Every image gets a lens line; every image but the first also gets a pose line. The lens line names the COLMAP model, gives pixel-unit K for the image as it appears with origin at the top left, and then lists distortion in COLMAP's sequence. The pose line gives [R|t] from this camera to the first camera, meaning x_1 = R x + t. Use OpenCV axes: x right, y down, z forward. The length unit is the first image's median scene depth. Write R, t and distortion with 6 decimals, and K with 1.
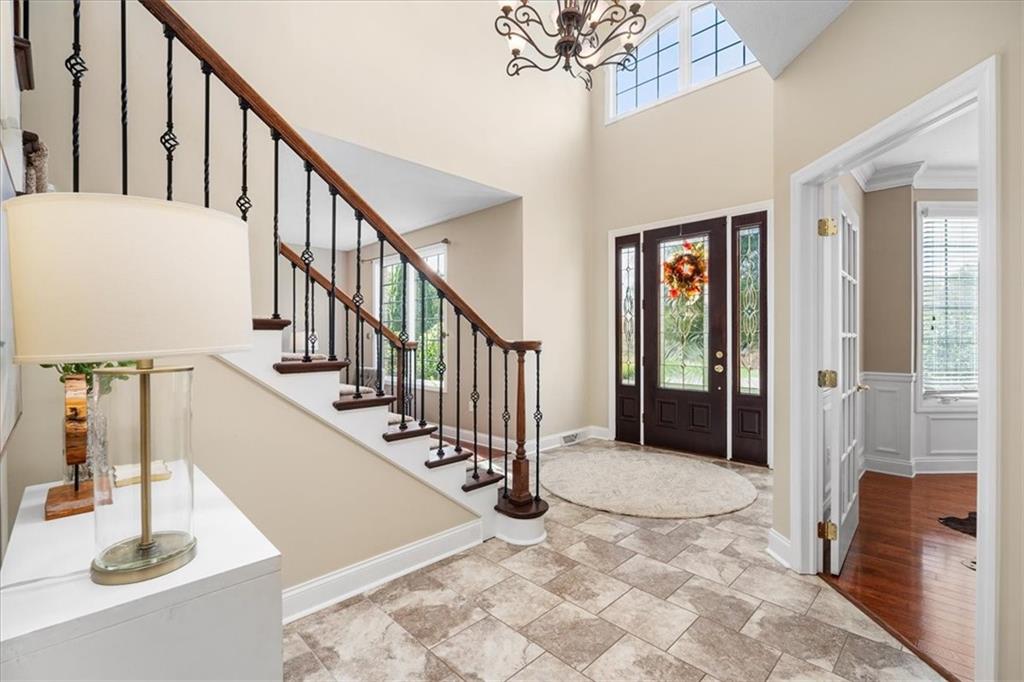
lens RADIAL K [[449.6, 0, 513.2], [0, 449.6, 340.0], [0, 0, 1]] dist [-0.000701, -0.000157]
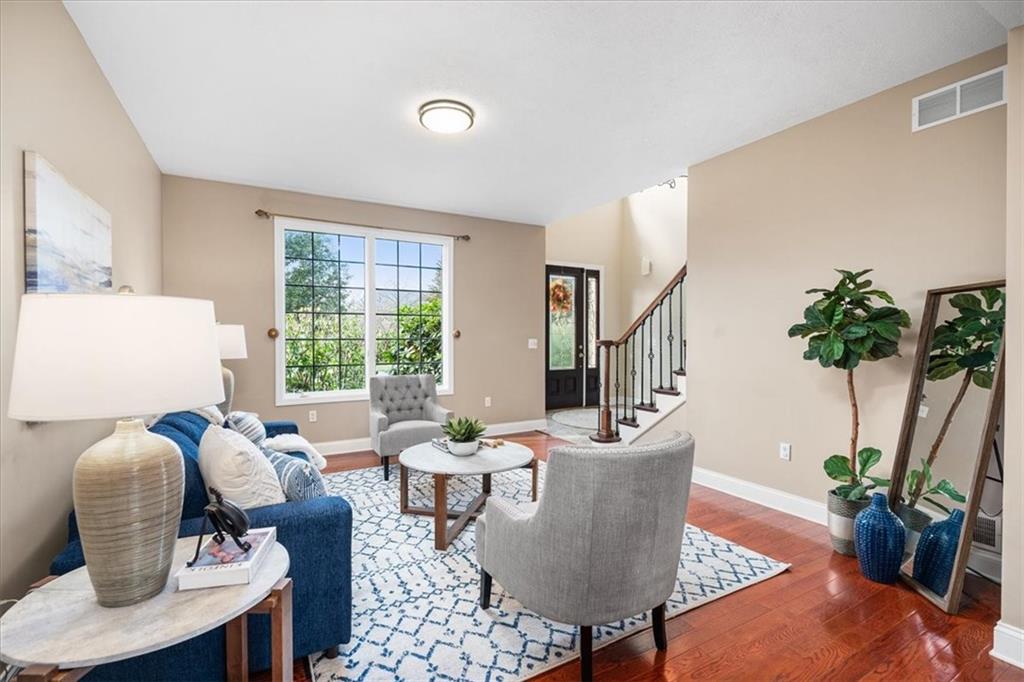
lens RADIAL K [[449.6, 0, 512.2], [0, 449.6, 338.2], [0, 0, 1]] dist [-0.000701, -0.000157]
pose [[0.274334, -0.000879, 0.961634, -1.281143], [0.013739, 0.999901, -0.003006, -0.000472], [-0.961536, 0.014036, 0.274319, 0.779301]]
